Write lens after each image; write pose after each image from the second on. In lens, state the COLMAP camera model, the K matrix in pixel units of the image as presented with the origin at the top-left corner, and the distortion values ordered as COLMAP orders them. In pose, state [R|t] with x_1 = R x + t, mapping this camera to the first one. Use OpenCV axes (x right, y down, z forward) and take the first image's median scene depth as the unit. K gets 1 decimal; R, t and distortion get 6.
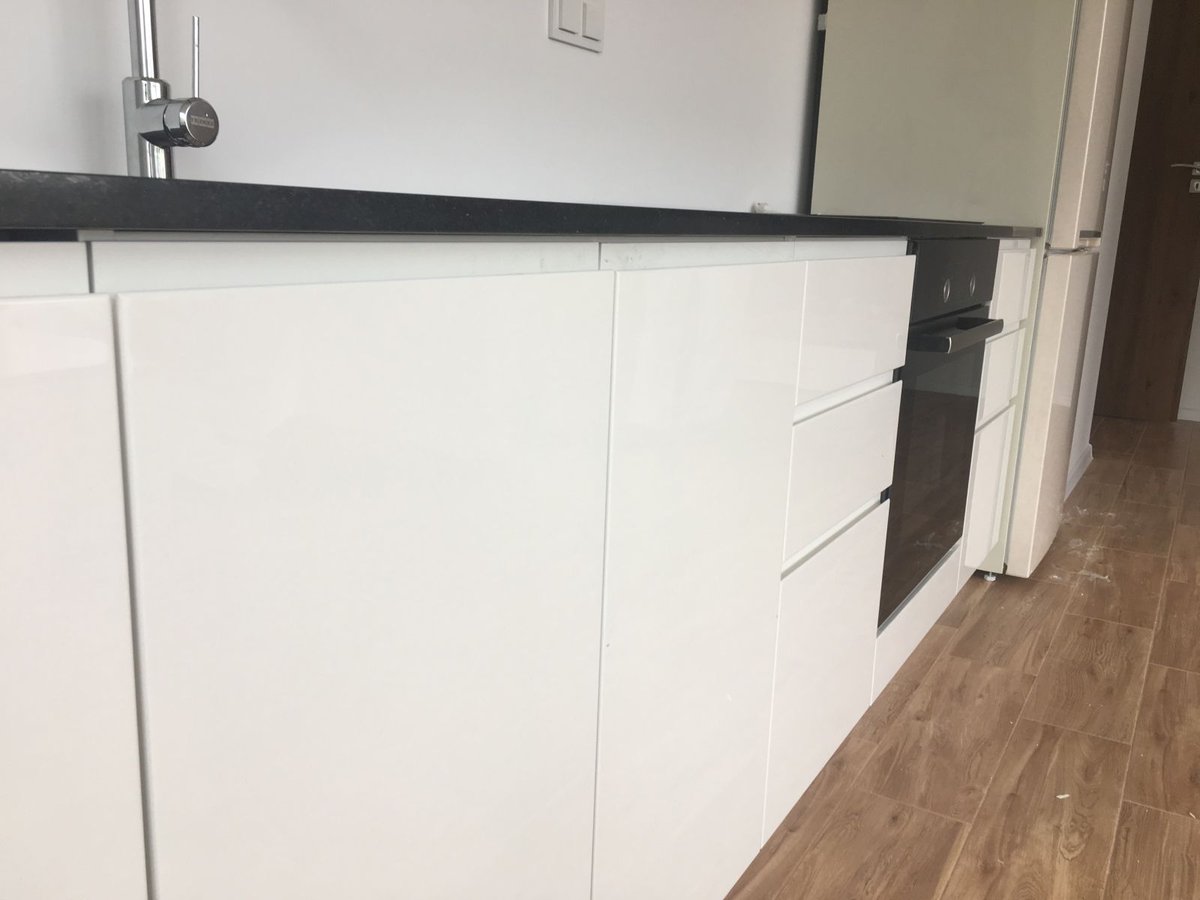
lens RADIAL K [[1027.0, 0, 600.2], [0, 1027.0, 446.3], [0, 0, 1]] dist [0.079346, -0.102988]
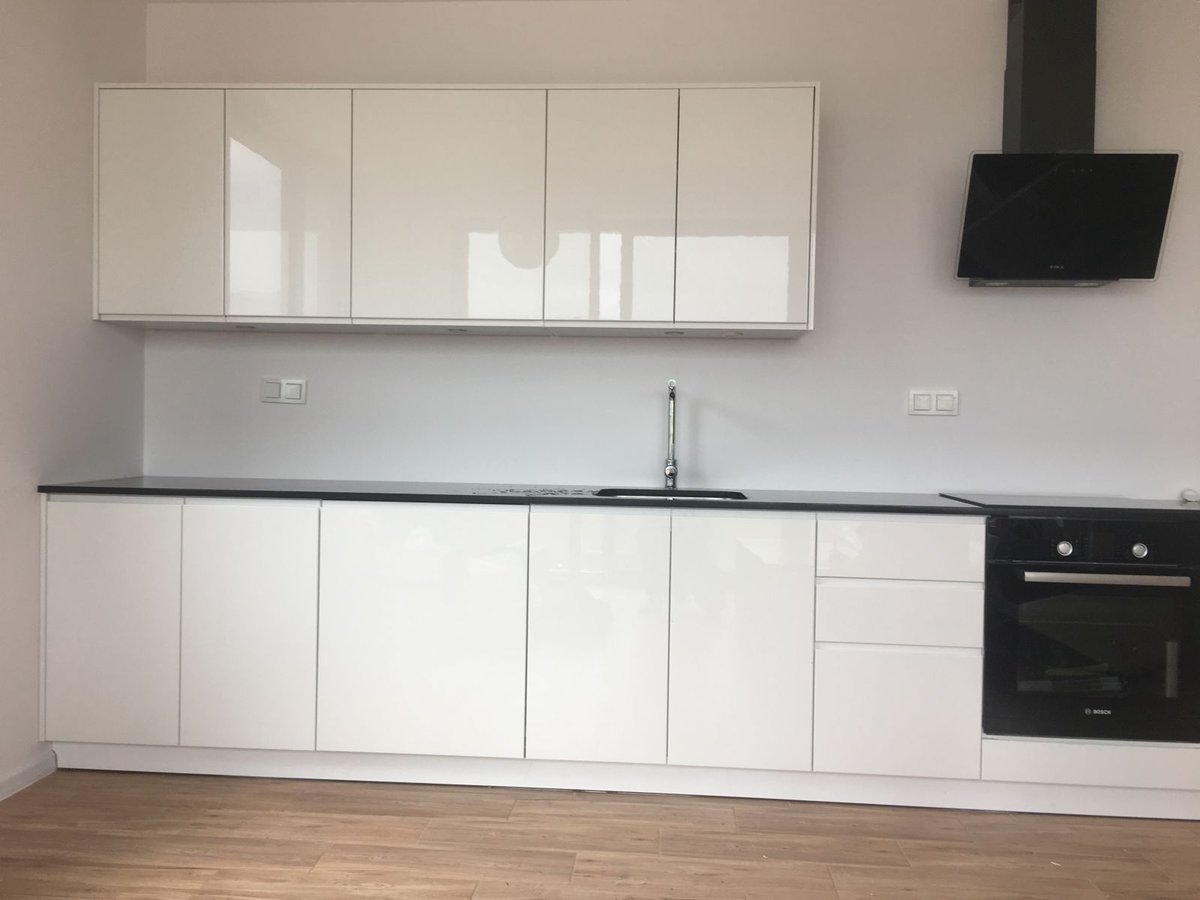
lens RADIAL K [[1027.0, 0, 600.2], [0, 1027.0, 446.3], [0, 0, 1]] dist [0.079346, -0.102988]
pose [[0.452405, -0.011278, -0.891741, 1.405934], [-0.196598, 0.974060, -0.112058, 0.024609], [0.869873, 0.226010, 0.438452, -0.411529]]
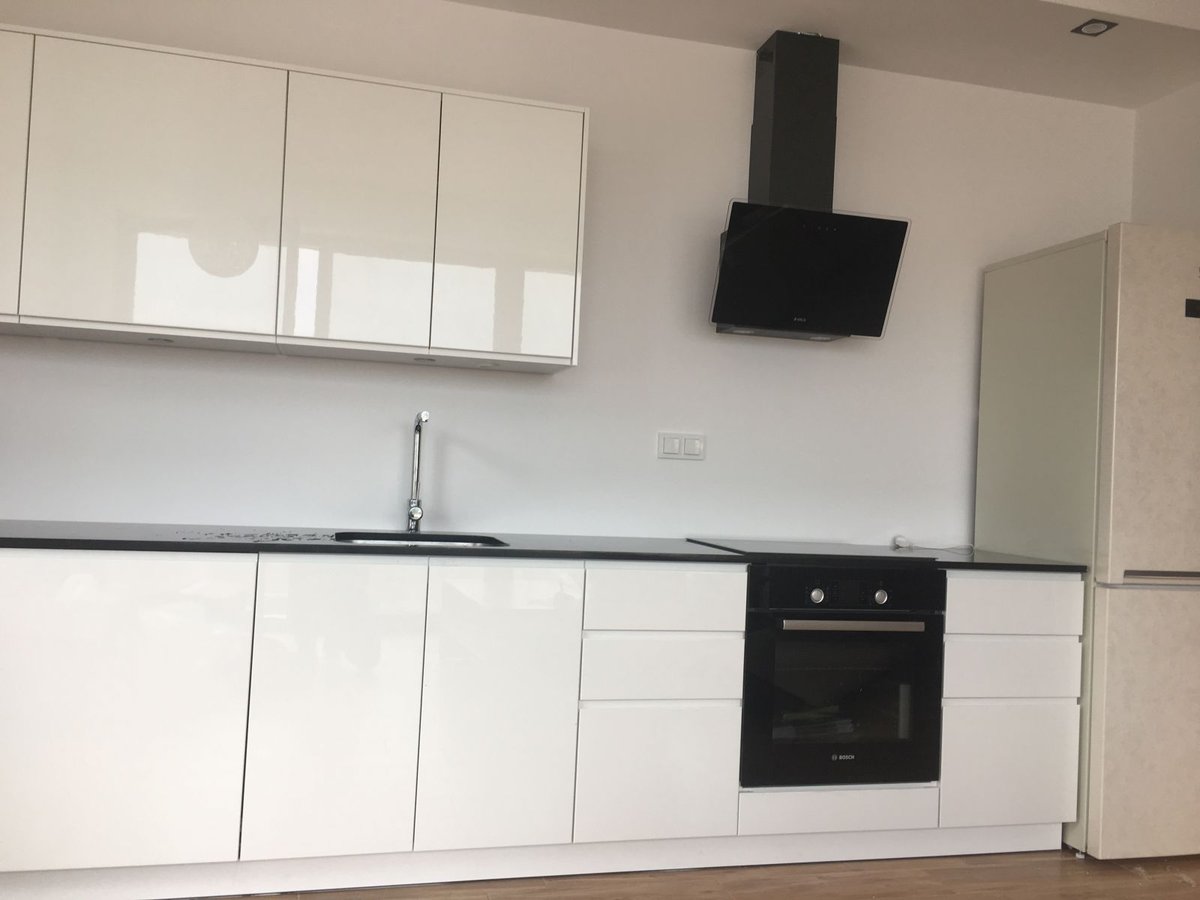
lens RADIAL K [[1027.0, 0, 600.2], [0, 1027.0, 446.3], [0, 0, 1]] dist [0.079346, -0.102988]
pose [[0.716284, -0.019011, -0.697550, 1.186725], [-0.172567, 0.963754, -0.203468, 0.019103], [0.676135, 0.266115, 0.687040, -0.449282]]
